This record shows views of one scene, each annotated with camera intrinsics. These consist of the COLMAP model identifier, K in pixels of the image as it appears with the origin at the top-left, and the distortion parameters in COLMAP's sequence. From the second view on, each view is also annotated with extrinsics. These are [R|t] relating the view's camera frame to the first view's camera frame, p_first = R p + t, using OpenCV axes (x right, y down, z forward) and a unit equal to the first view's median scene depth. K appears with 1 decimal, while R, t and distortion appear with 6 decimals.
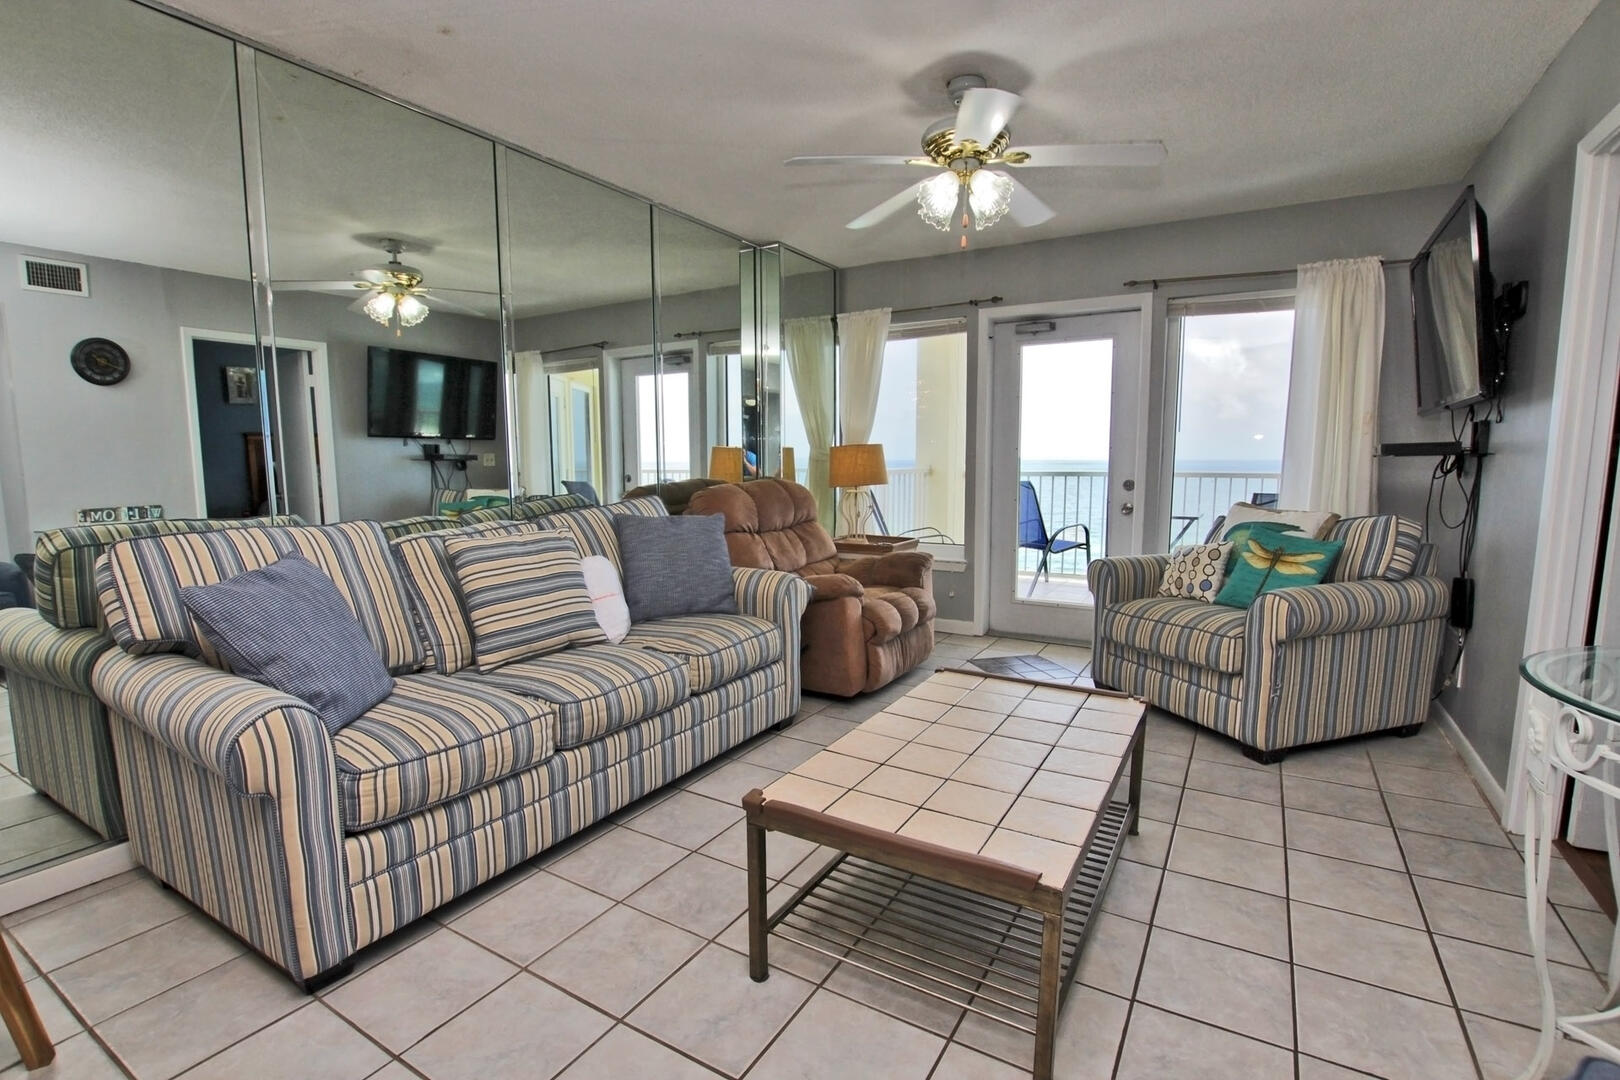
lens RADIAL K [[753.8, 0, 809.4], [0, 753.8, 547.9], [0, 0, 1]] dist [-0.027114, 0.001500]
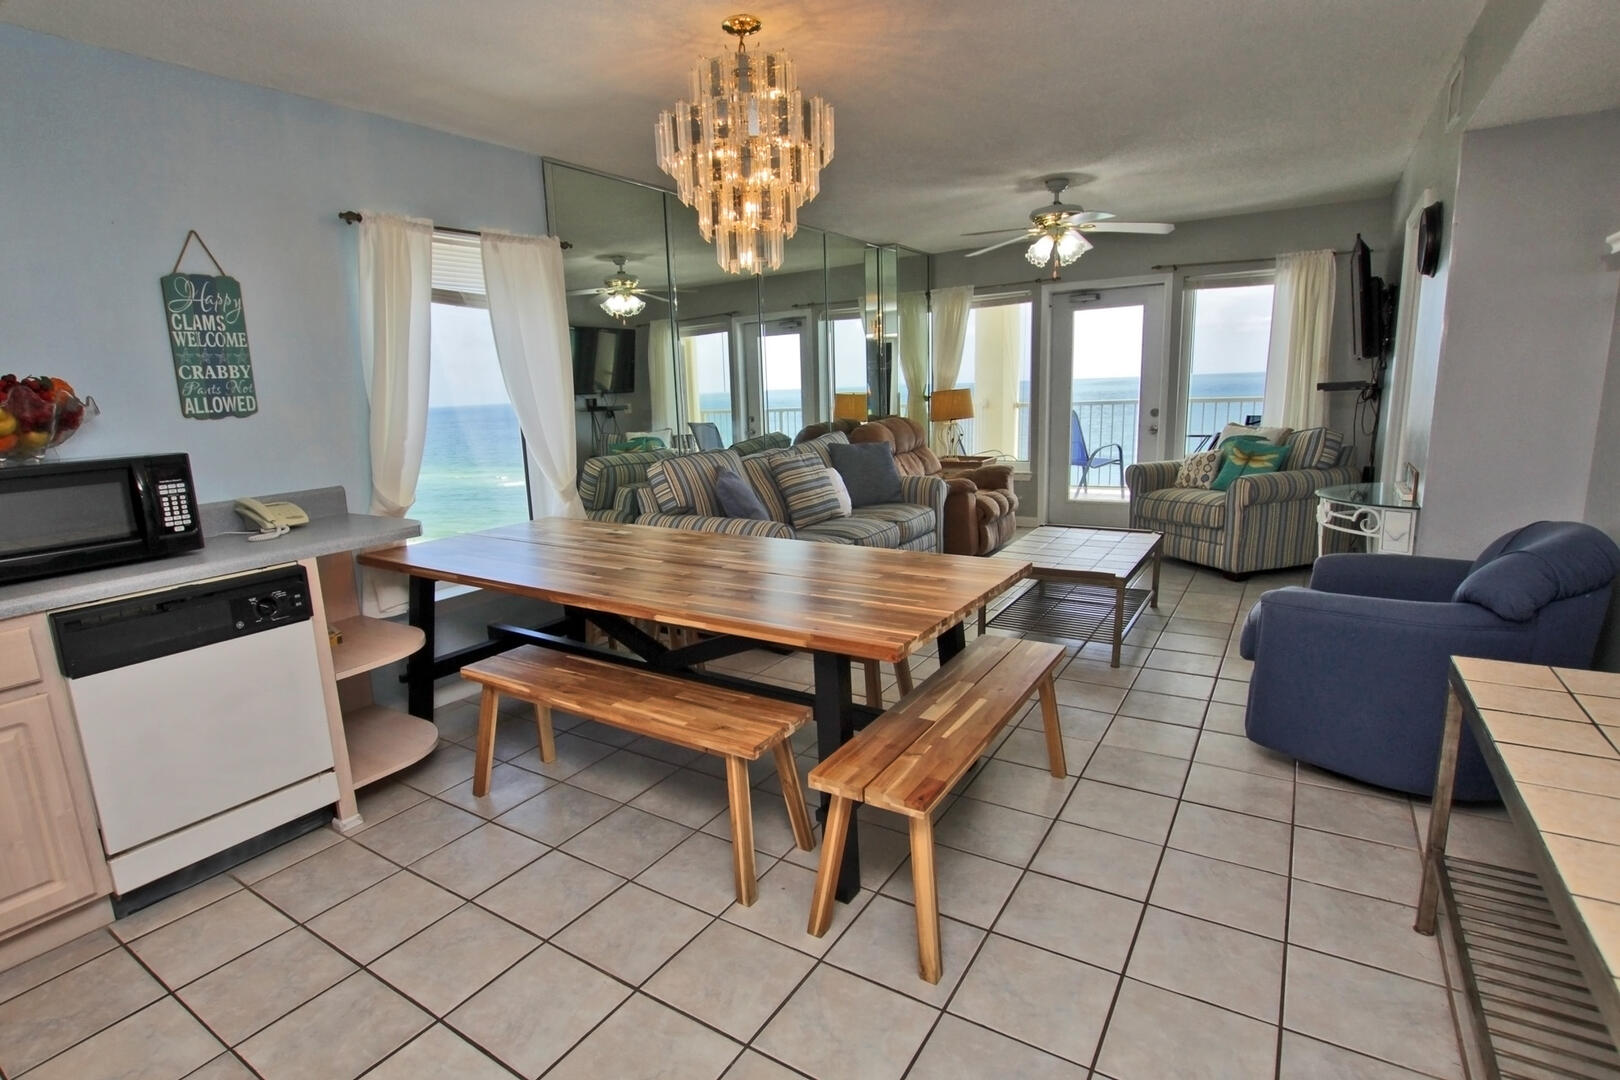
lens RADIAL K [[802.5, 0, 755.7], [0, 802.5, 552.7], [0, 0, 1]] dist [-0.024395, 0.000450]
pose [[0.997705, -0.025653, -0.062658, -0.294790], [0.030744, 0.996184, 0.081684, 0.040866], [0.060324, -0.083423, 0.994687, -0.700151]]
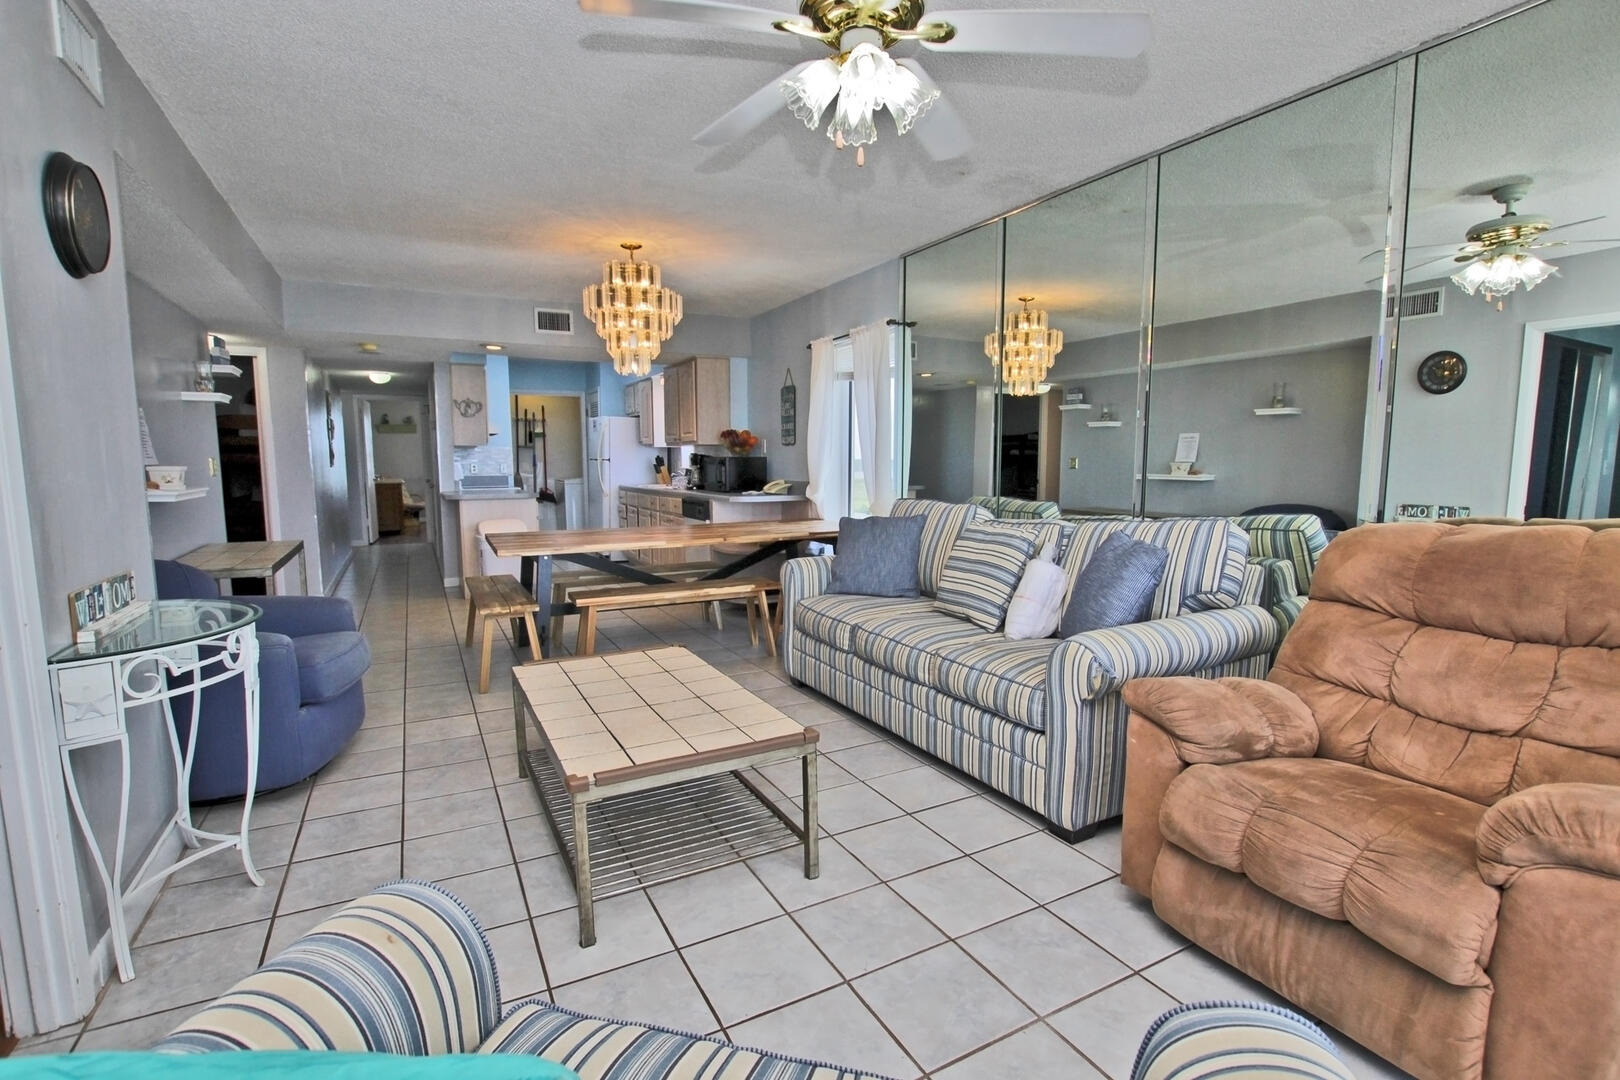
lens RADIAL K [[753.8, 0, 809.4], [0, 753.8, 547.9], [0, 0, 1]] dist [-0.027114, 0.001500]
pose [[-0.508381, 0.106556, -0.854514, 0.630424], [-0.098827, 0.978539, 0.180817, -0.133607], [0.855442, 0.176373, -0.486940, 1.004901]]
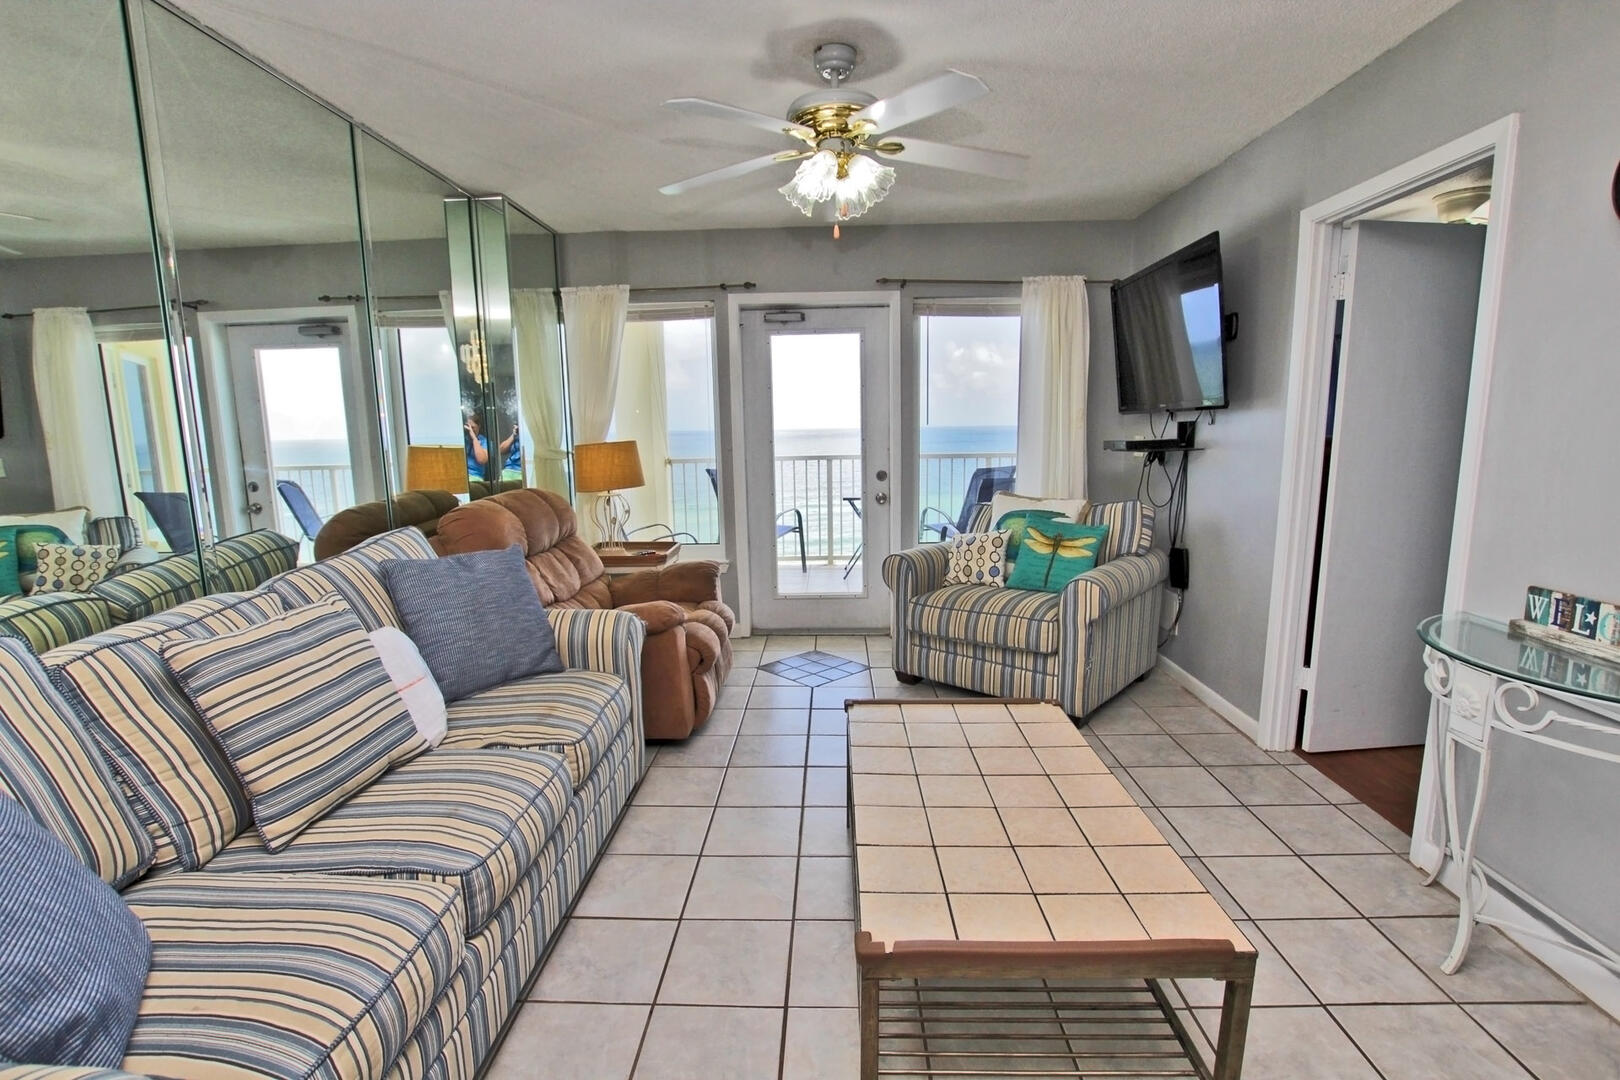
lens RADIAL K [[753.8, 0, 809.4], [0, 753.8, 547.9], [0, 0, 1]] dist [-0.027114, 0.001500]
pose [[0.873682, -0.088585, 0.478365, -0.226344], [0.071494, 0.995986, 0.053864, -0.062517], [-0.481216, -0.012860, 0.876508, 0.171109]]
